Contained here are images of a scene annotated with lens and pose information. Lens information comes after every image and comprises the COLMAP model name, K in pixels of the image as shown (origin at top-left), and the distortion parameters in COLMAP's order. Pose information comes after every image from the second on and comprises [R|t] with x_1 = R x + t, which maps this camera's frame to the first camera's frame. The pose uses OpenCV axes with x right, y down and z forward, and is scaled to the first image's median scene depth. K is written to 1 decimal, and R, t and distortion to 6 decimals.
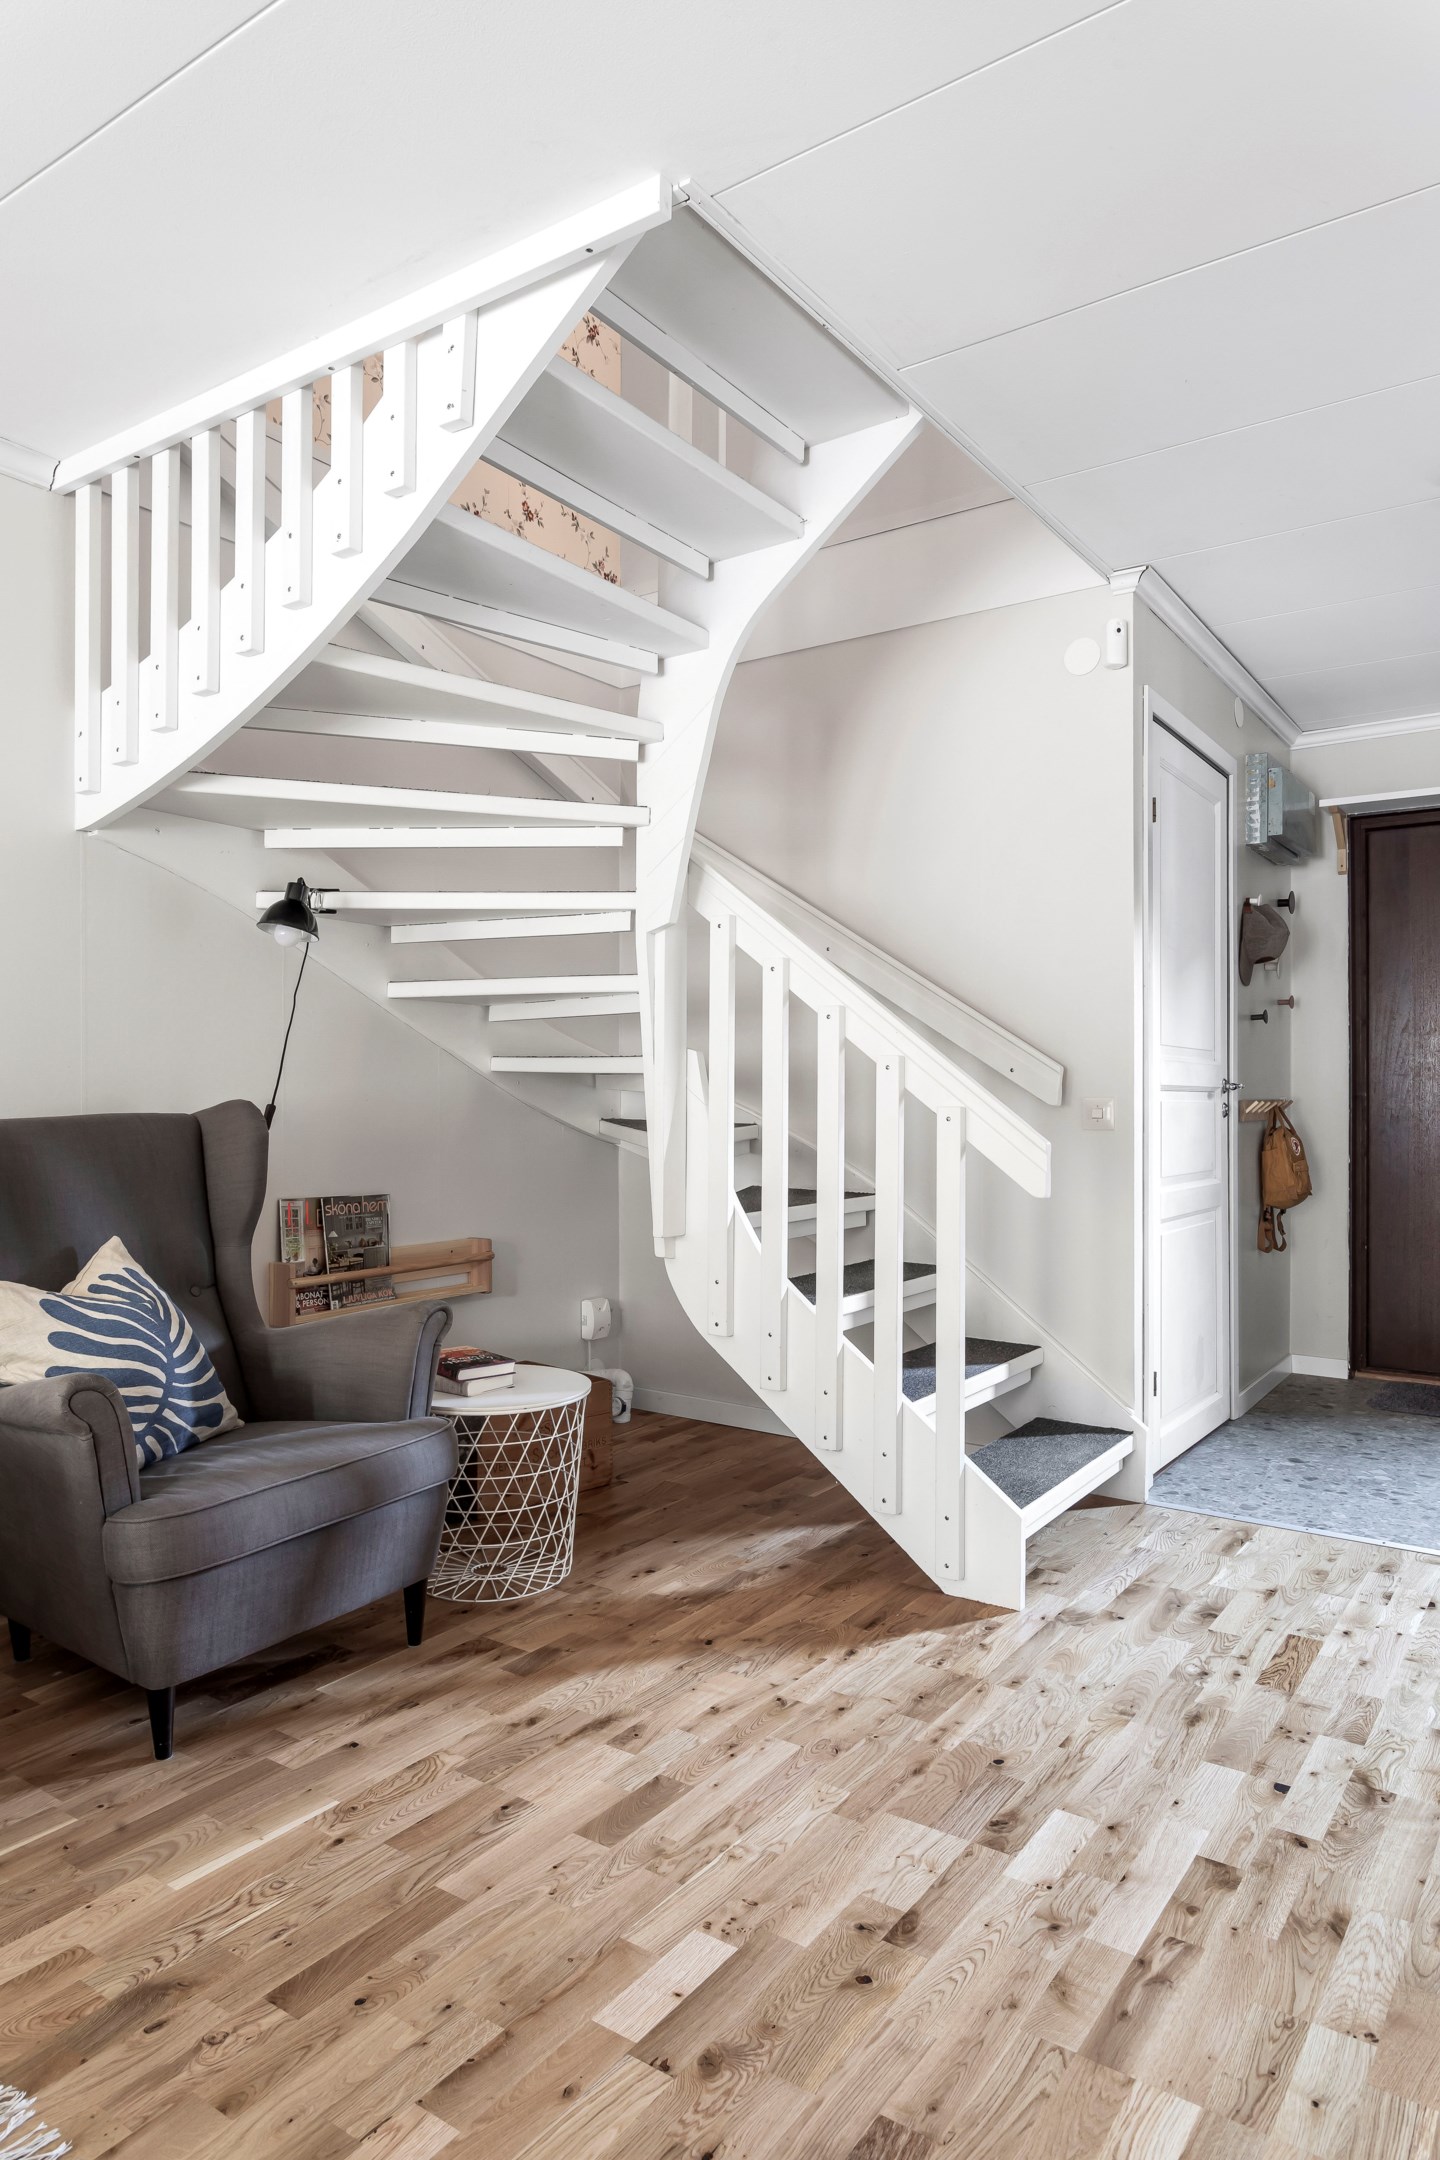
lens RADIAL K [[1332.8, 0, 720.0], [0, 1332.8, 1080.0], [0, 0, 1]] dist [-0.002026, -0.001415]
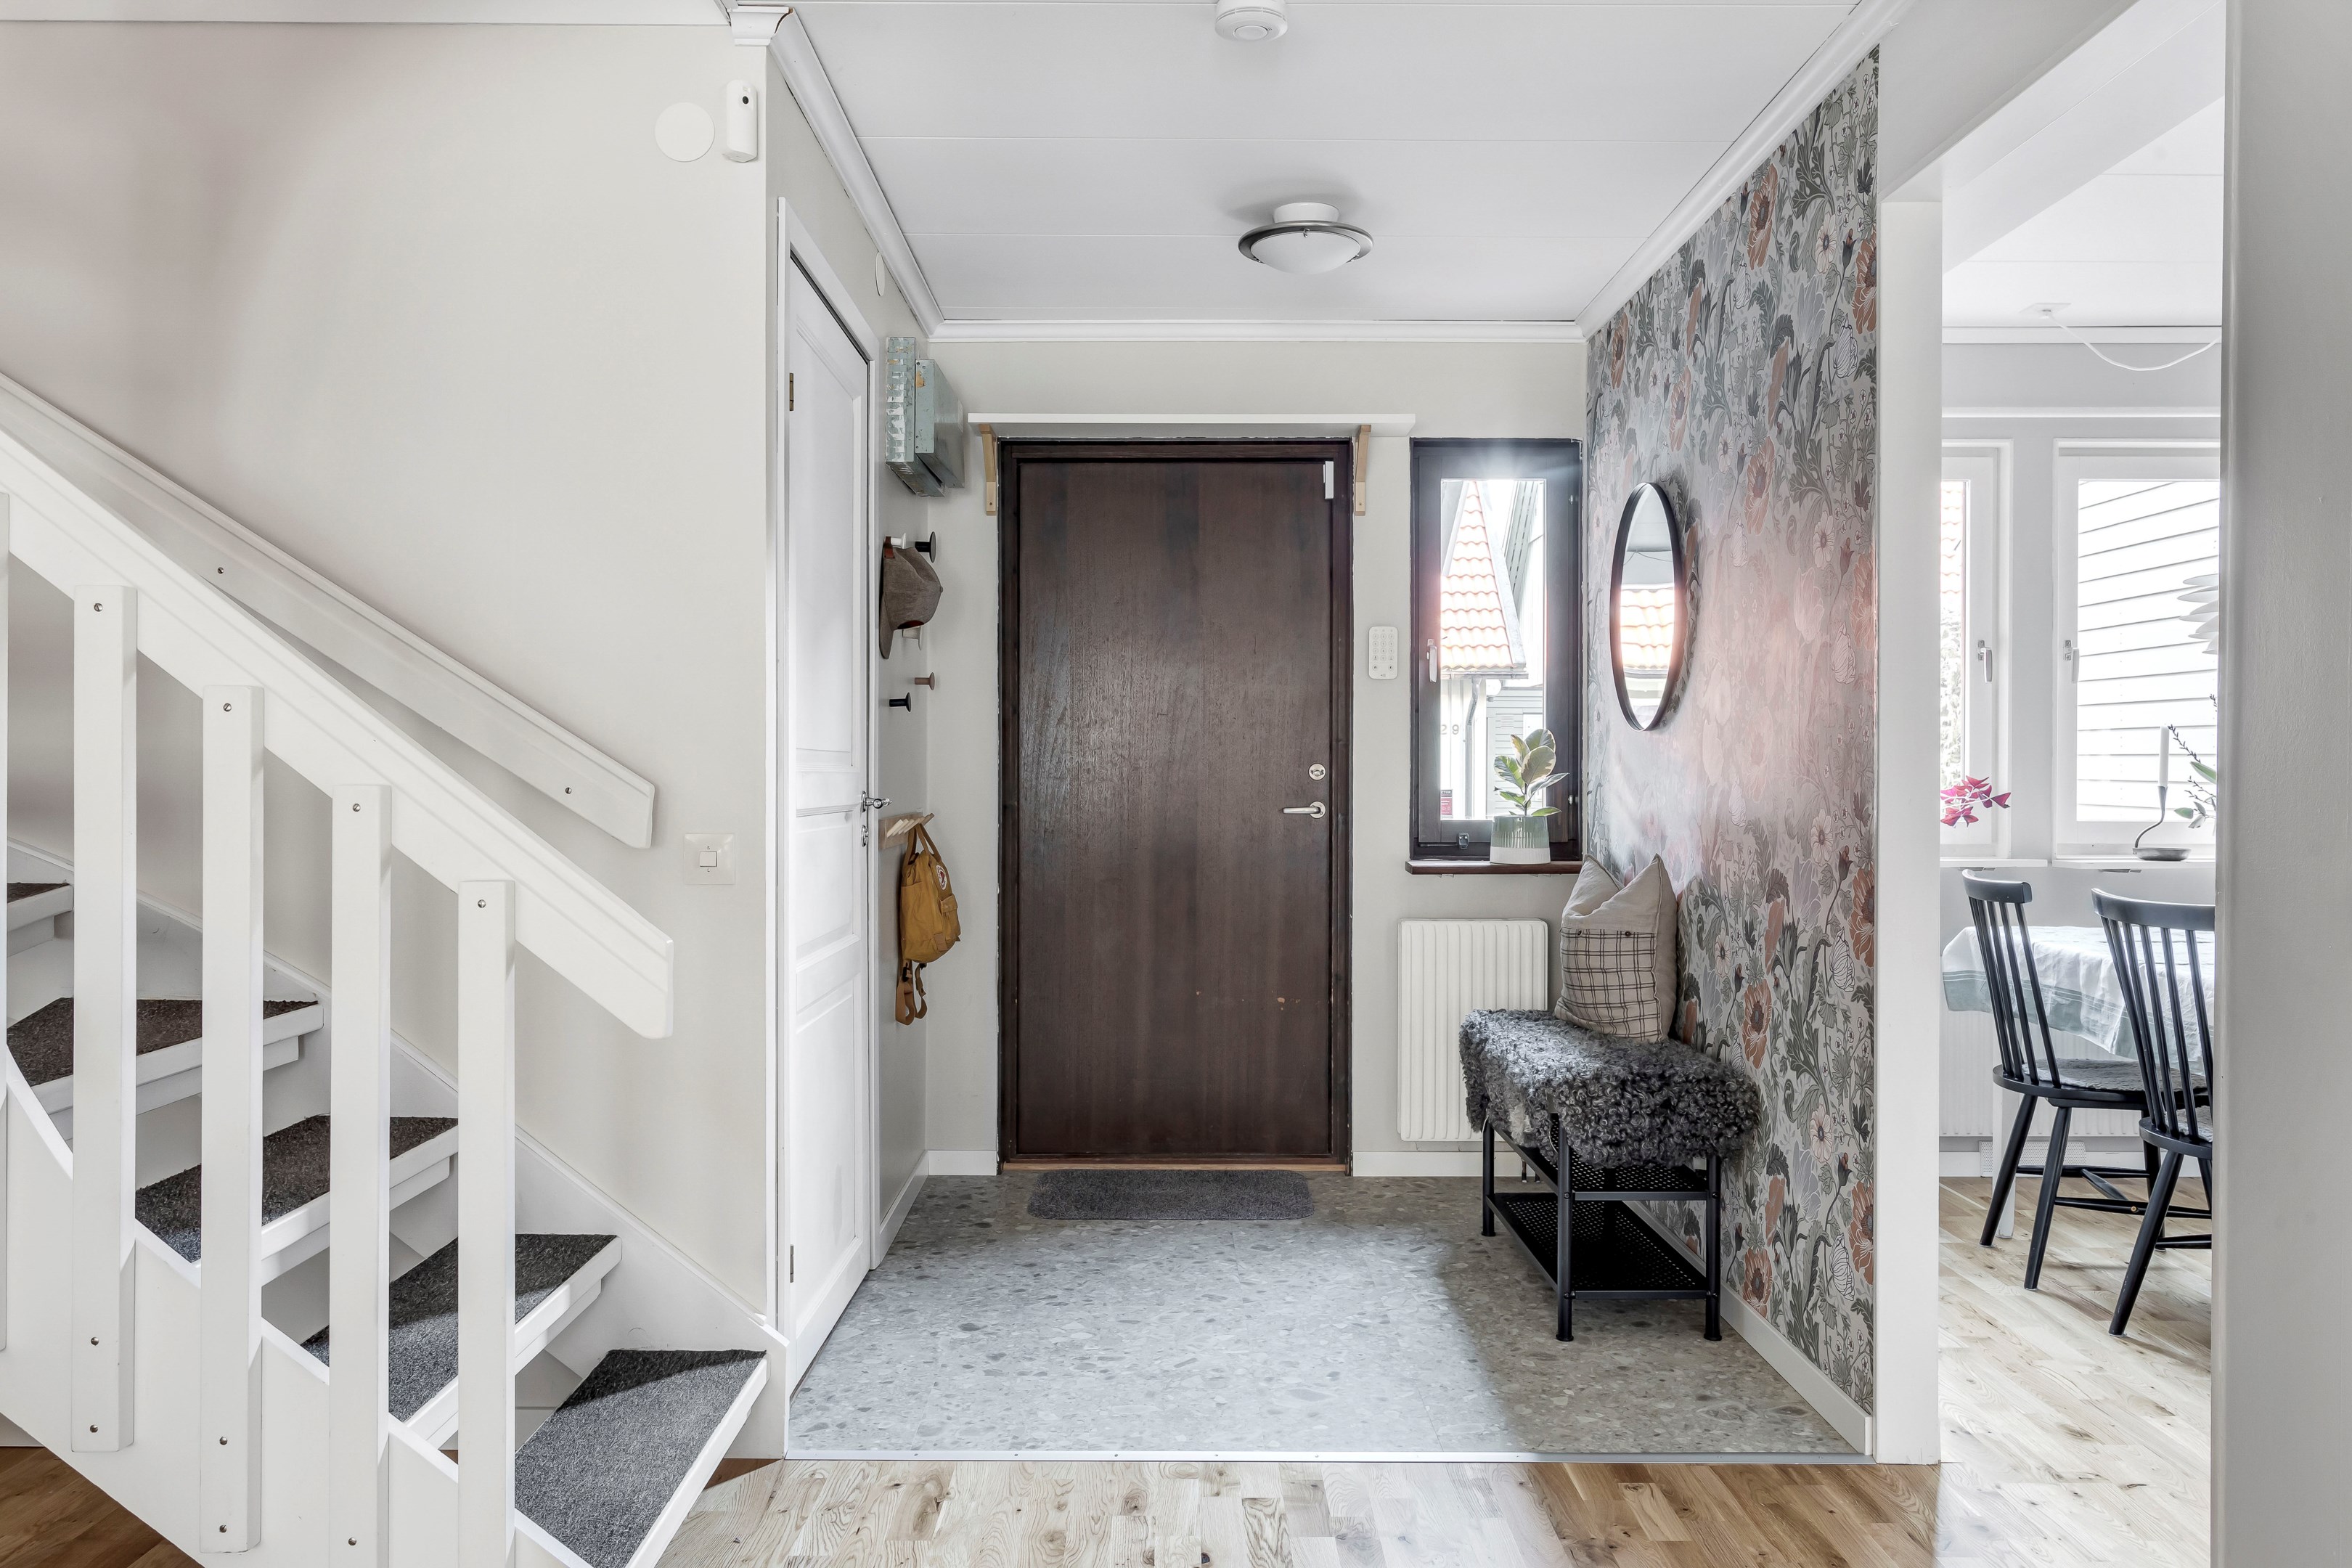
lens RADIAL K [[1668.4, 0, 1176.0], [0, 1668.4, 784.0], [0, 0, 1]] dist [-0.003394, 0.008422]
pose [[0.820966, -0.004715, 0.570958, 0.011473], [-0.007103, 0.999804, 0.018470, -0.026139], [-0.570933, -0.019218, 0.820771, 0.211678]]
